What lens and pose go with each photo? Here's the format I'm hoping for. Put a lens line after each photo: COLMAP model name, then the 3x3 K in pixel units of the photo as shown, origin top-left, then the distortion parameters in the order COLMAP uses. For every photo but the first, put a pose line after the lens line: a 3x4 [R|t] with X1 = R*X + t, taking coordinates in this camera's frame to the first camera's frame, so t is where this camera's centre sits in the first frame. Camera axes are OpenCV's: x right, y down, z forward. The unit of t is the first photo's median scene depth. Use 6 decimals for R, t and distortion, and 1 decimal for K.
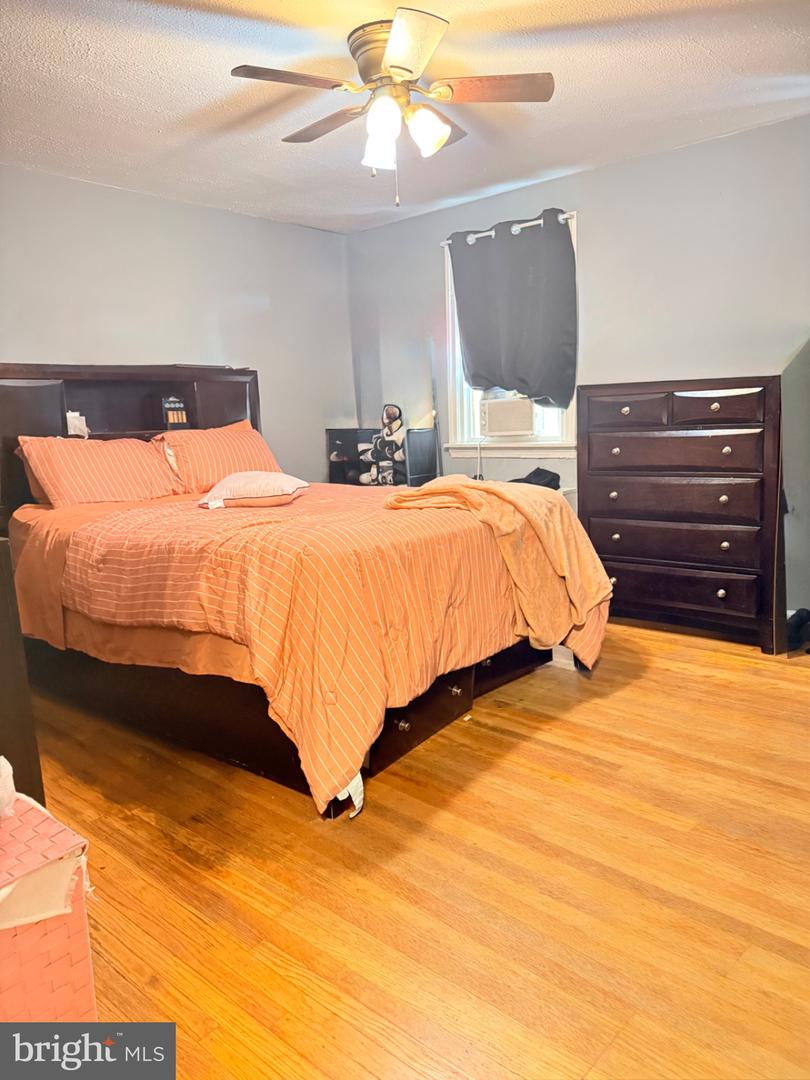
lens RADIAL K [[769.5, 0, 401.1], [0, 769.5, 543.5], [0, 0, 1]] dist [0.073829, -0.098501]
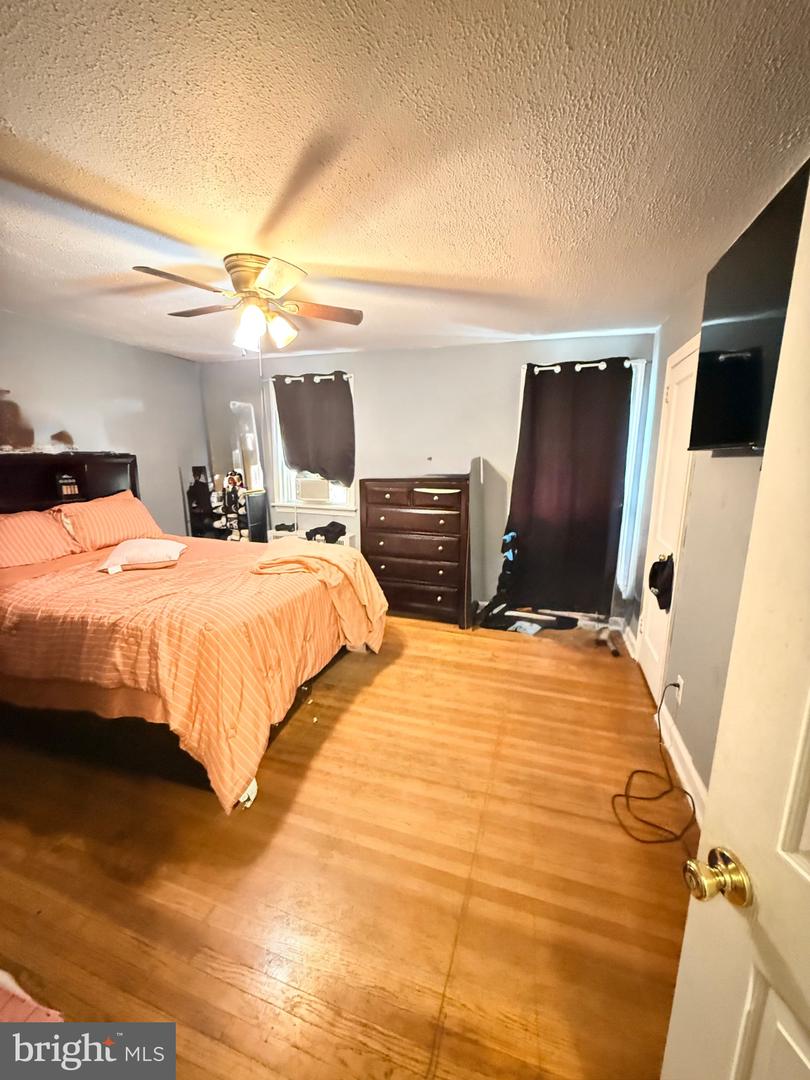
lens RADIAL K [[433.2, 0, 408.0], [0, 433.2, 541.3], [0, 0, 1]] dist [0.000090, -0.000326]
pose [[0.917867, -0.025712, 0.396055, -0.074275], [0.016177, 0.999494, 0.027396, -0.124271], [-0.396559, -0.018739, 0.917818, 0.108704]]
